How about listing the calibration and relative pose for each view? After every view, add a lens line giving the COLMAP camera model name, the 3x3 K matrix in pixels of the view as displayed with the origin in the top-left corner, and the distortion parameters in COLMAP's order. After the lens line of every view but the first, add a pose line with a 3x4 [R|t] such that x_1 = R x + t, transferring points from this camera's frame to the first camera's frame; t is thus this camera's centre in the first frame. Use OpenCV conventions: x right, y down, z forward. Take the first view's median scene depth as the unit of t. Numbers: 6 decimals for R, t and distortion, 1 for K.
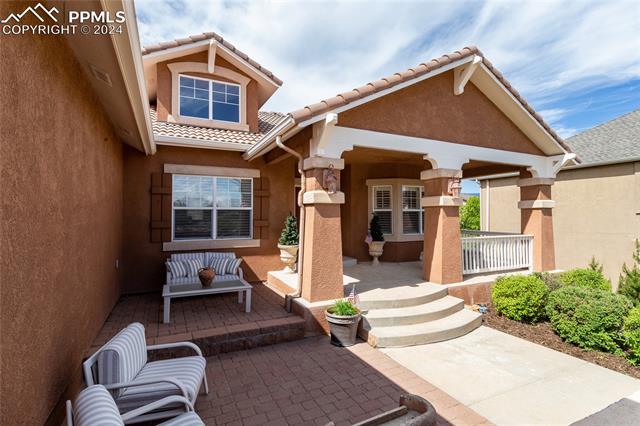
lens RADIAL K [[319.6, 0, 338.5], [0, 319.6, 214.0], [0, 0, 1]] dist [0.000676, 0.000033]
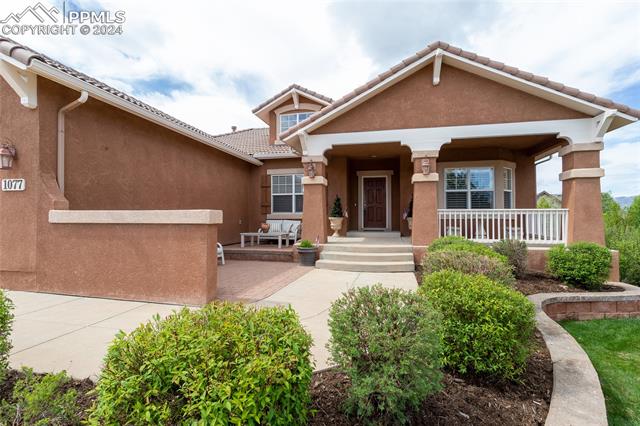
lens RADIAL K [[319.9, 0, 320.0], [0, 319.9, 213.0], [0, 0, 1]] dist [-0.004709, -0.000568]
pose [[0.764533, -0.008838, -0.644524, 0.750403], [0.009863, 0.999949, -0.002013, 0.082796], [0.644509, -0.004818, 0.764582, -0.145254]]
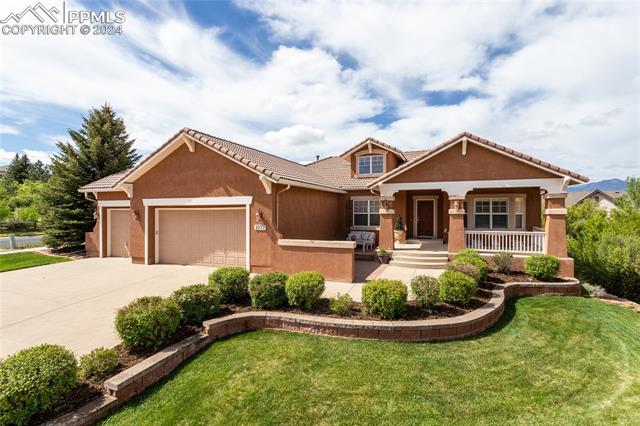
lens RADIAL K [[319.6, 0, 338.5], [0, 319.6, 214.0], [0, 0, 1]] dist [0.000676, 0.000033]
pose [[0.698070, 0.013583, -0.715900, 1.145111], [0.008447, 0.999594, 0.027203, -0.079107], [0.715979, -0.025037, 0.697672, -0.805853]]
